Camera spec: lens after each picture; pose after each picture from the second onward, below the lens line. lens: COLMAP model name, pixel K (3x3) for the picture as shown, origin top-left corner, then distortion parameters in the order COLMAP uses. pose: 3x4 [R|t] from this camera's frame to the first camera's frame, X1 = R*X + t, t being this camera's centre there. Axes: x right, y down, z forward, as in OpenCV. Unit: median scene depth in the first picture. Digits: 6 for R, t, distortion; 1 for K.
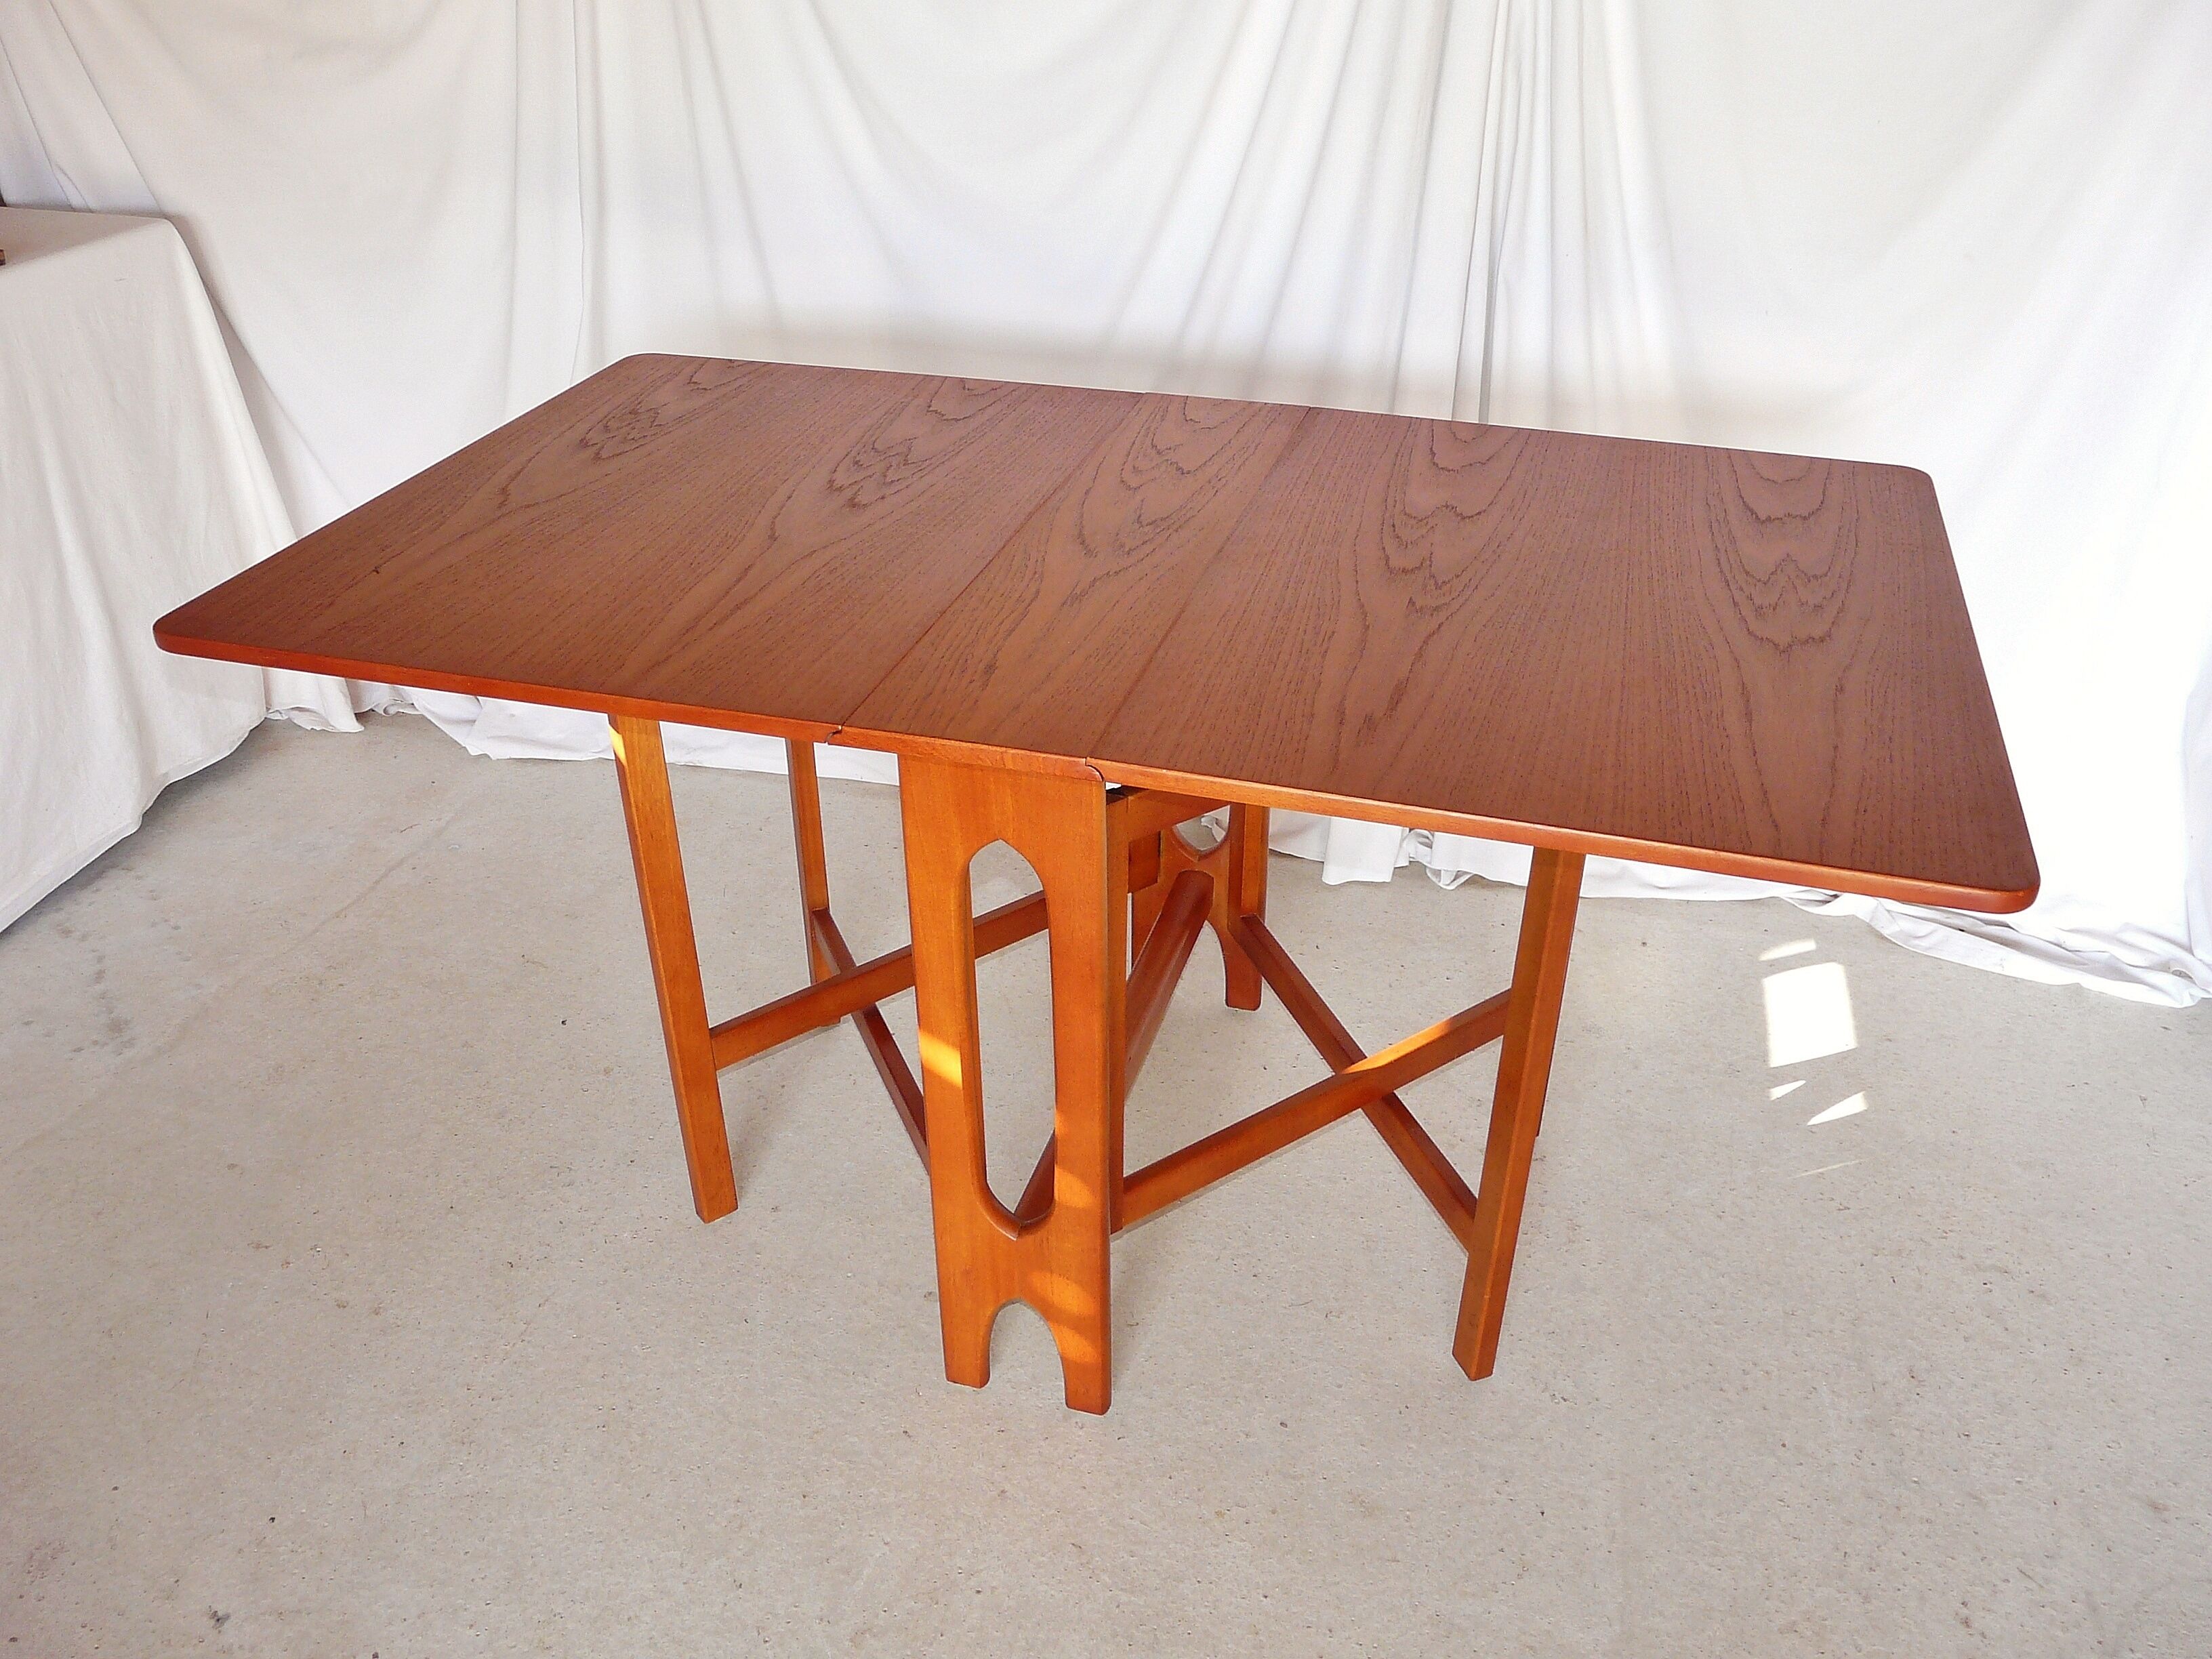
lens RADIAL K [[1857.0, 0, 1107.4], [0, 1857.0, 825.2], [0, 0, 1]] dist [-0.041323, 0.056535]
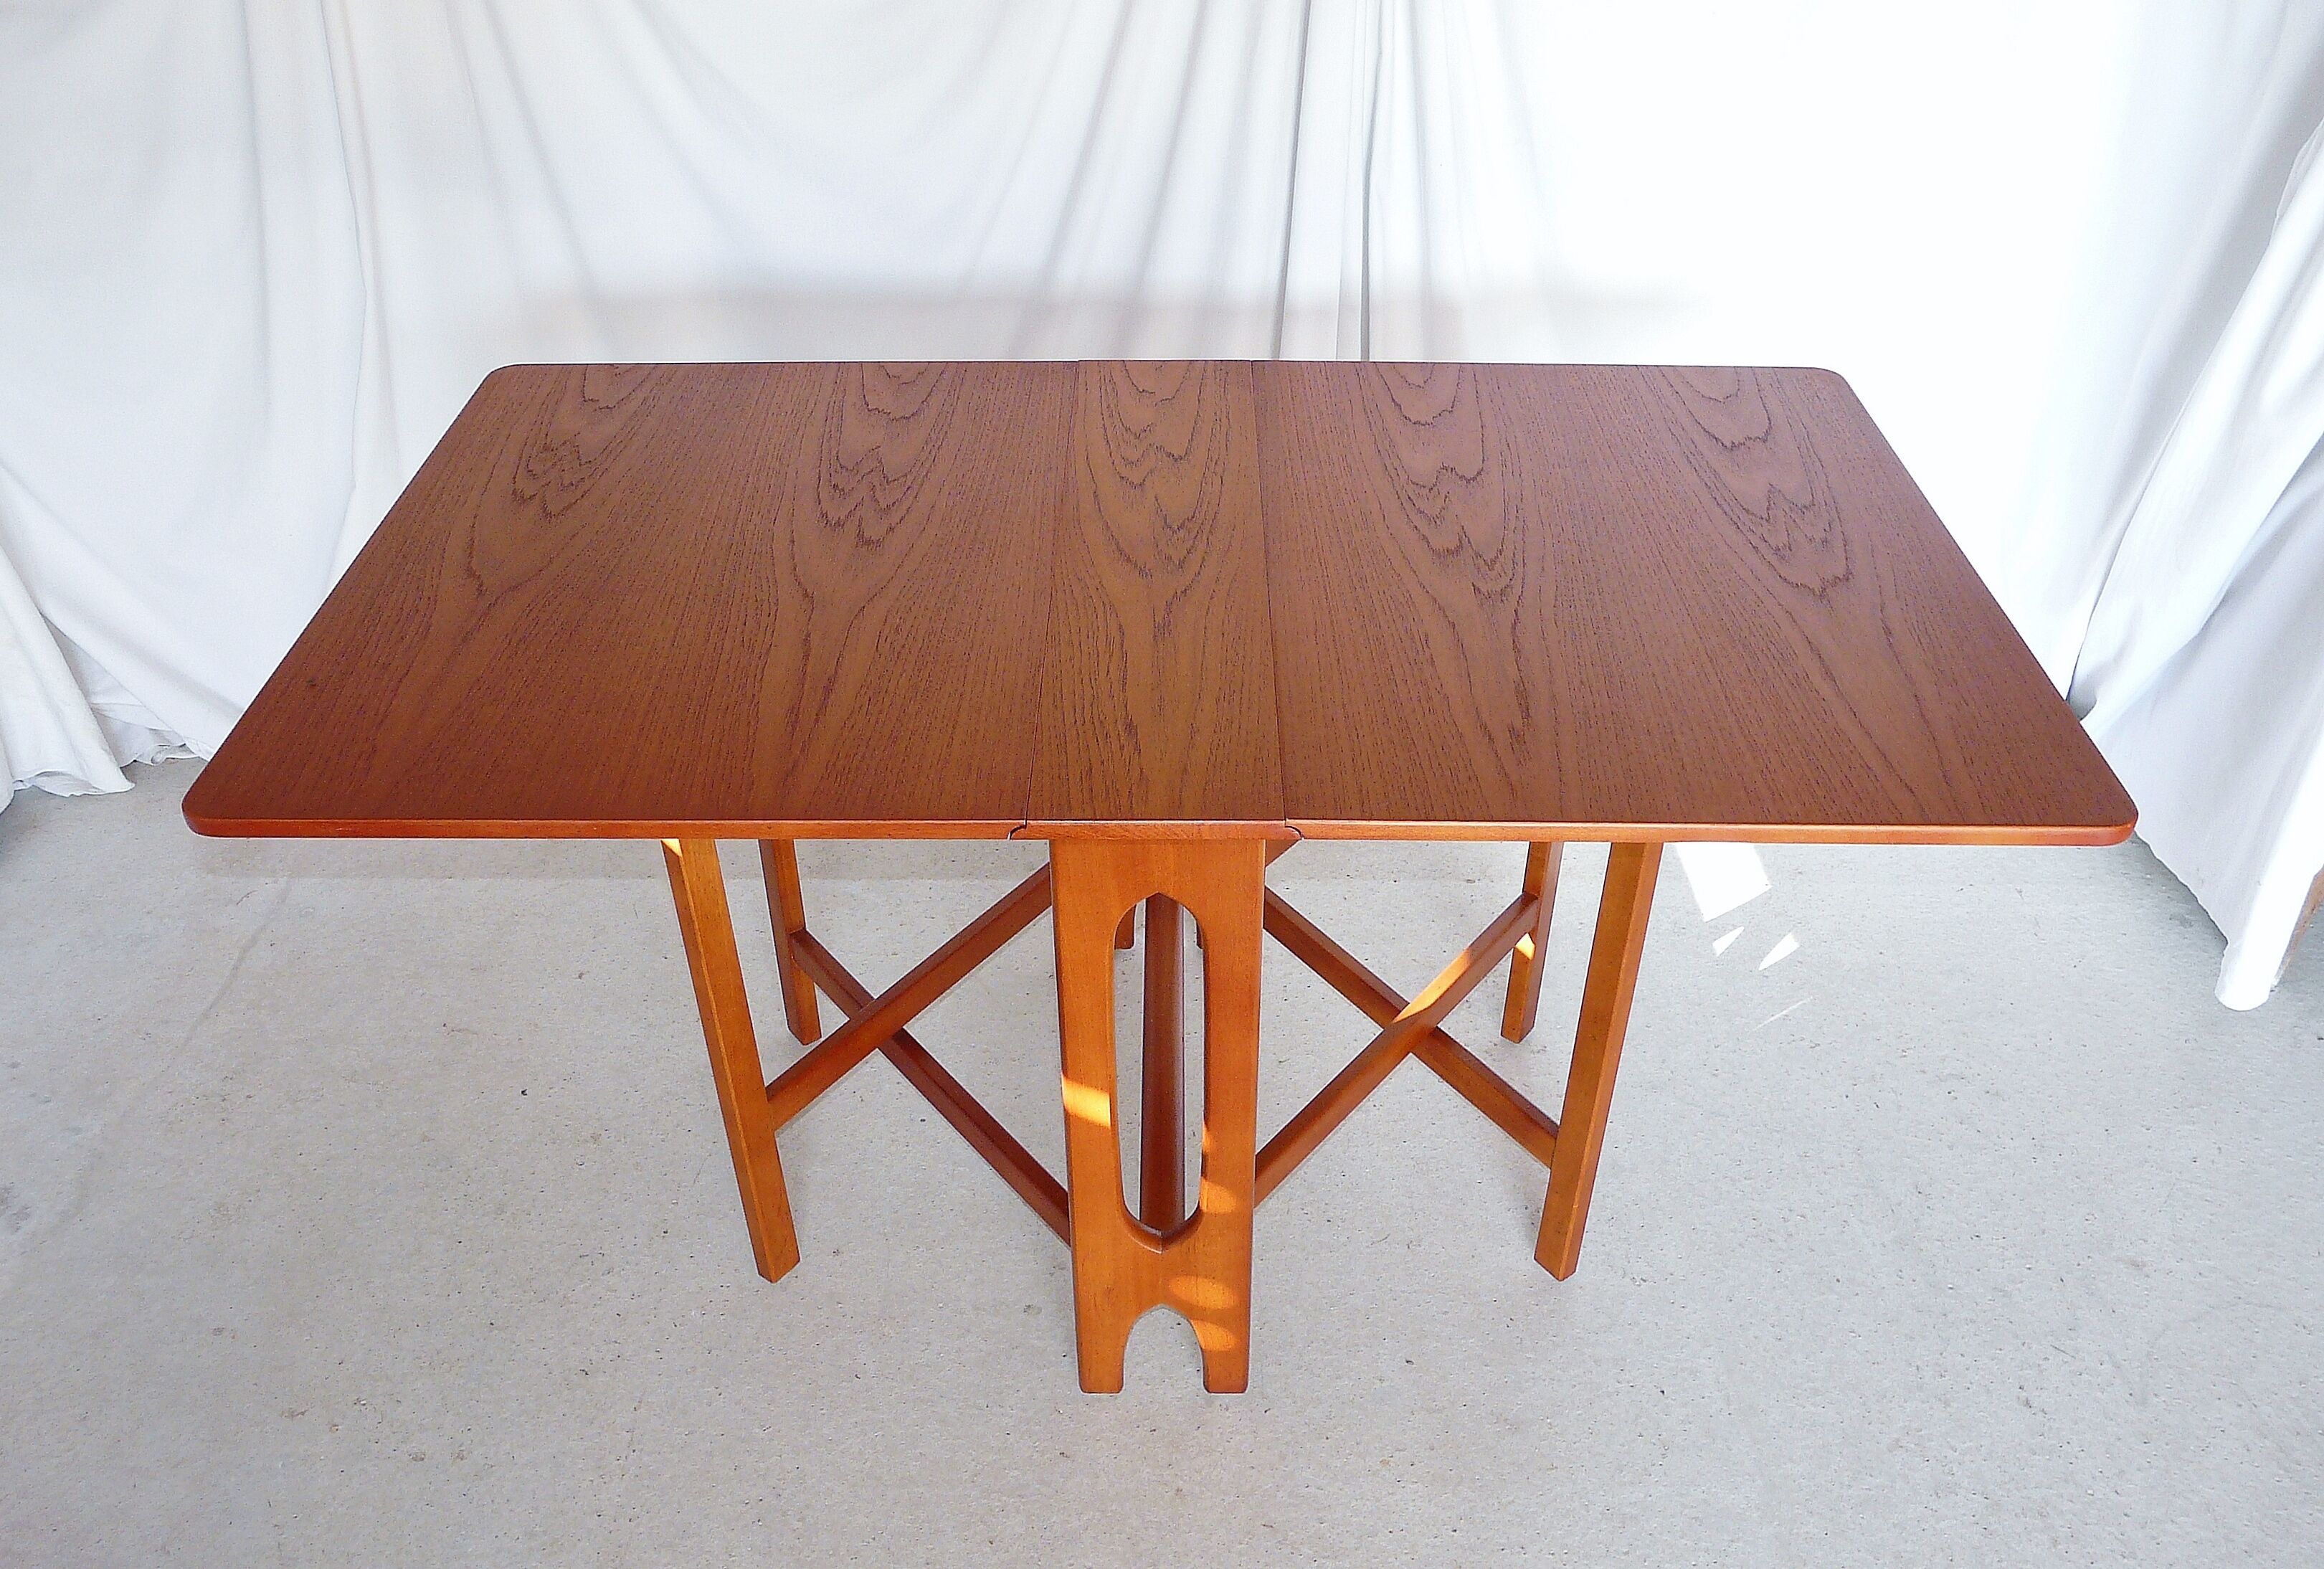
lens RADIAL K [[1962.5, 0, 1168.1], [0, 1962.5, 790.5], [0, 0, 1]] dist [-0.040956, 0.054826]
pose [[0.961140, -0.158732, 0.225864, -0.237313], [0.138620, 0.985039, 0.102382, -0.129438], [-0.238736, -0.067094, 0.968764, -0.022445]]
